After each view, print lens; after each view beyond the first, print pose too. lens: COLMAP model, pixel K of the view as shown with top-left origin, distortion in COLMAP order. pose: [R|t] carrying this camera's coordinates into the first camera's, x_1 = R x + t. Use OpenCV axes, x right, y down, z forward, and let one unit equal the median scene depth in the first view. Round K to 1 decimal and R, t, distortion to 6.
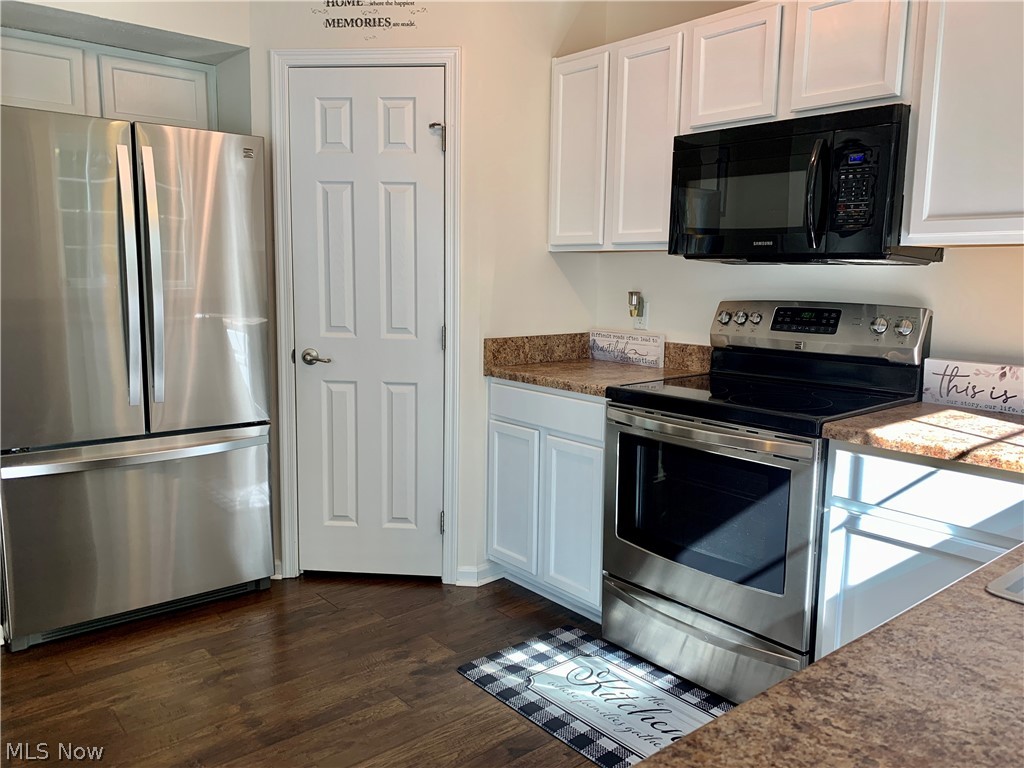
lens RADIAL K [[785.8, 0, 513.6], [0, 785.8, 380.2], [0, 0, 1]] dist [0.044581, -0.040639]
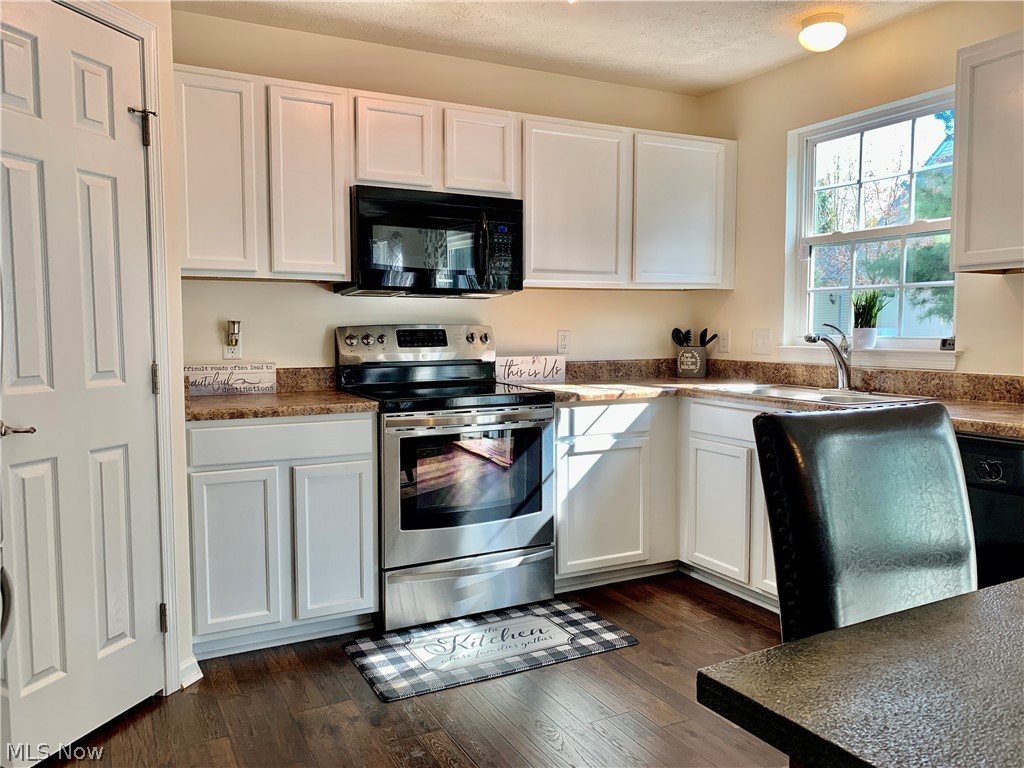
lens RADIAL K [[785.8, 0, 518.1], [0, 785.8, 377.7], [0, 0, 1]] dist [0.044581, -0.040639]
pose [[0.211523, -0.078530, 0.974213, -0.924504], [0.138079, 0.989171, 0.049756, -0.053021], [-0.967570, 0.123994, 0.220075, 0.559584]]
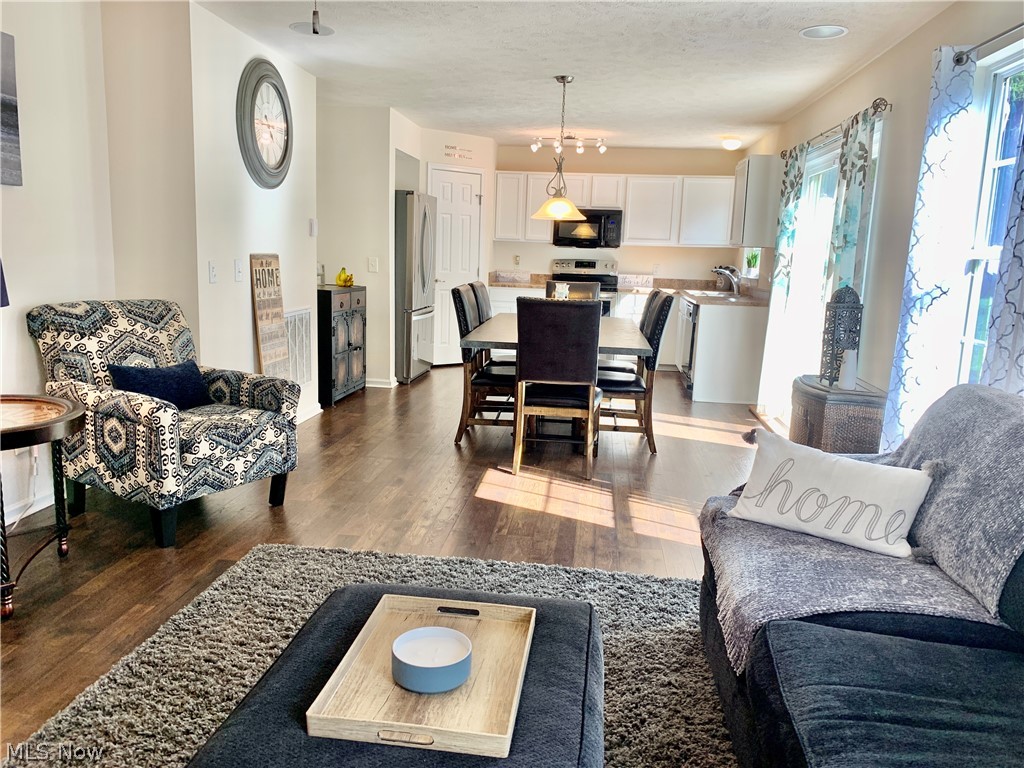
lens RADIAL K [[785.8, 0, 510.1], [0, 785.8, 385.0], [0, 0, 1]] dist [0.044581, -0.040639]
pose [[0.726714, -0.104624, 0.678926, -2.266698], [0.067246, 0.994422, 0.081264, 0.145543], [-0.683641, -0.013401, 0.729695, -1.287174]]
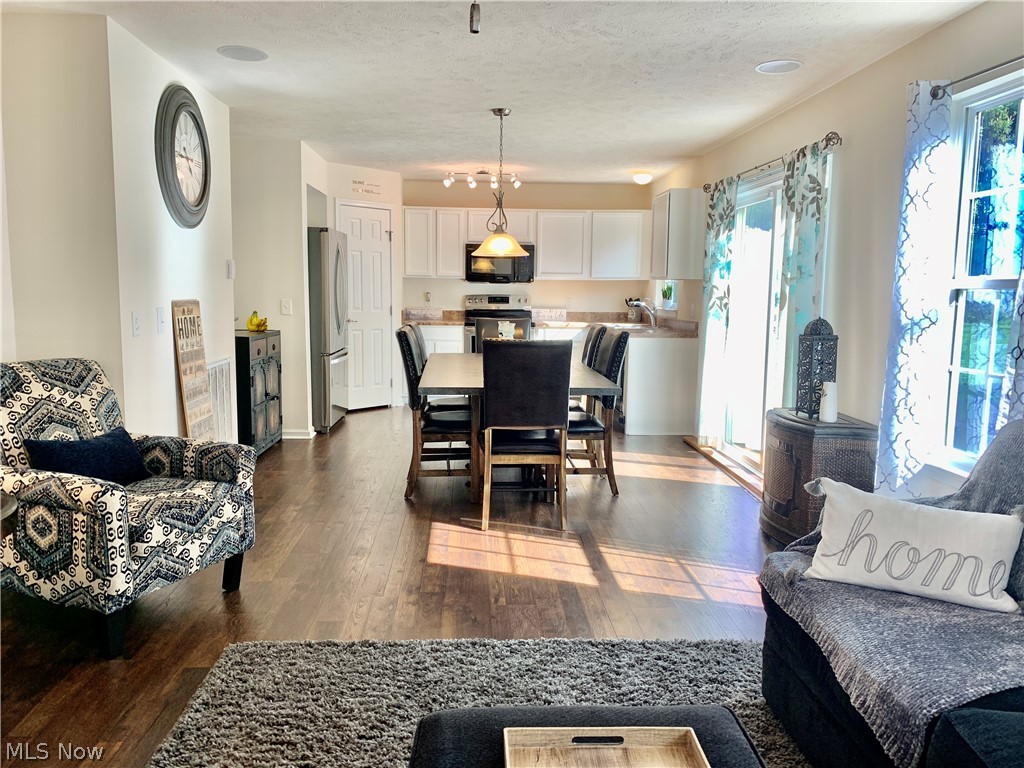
lens RADIAL K [[785.8, 0, 506.8], [0, 785.8, 381.6], [0, 0, 1]] dist [0.044581, -0.040639]
pose [[0.606388, -0.102792, 0.788497, -2.307895], [0.104191, 0.993331, 0.049368, 0.108547], [-0.788313, 0.052219, 0.613054, -1.069687]]
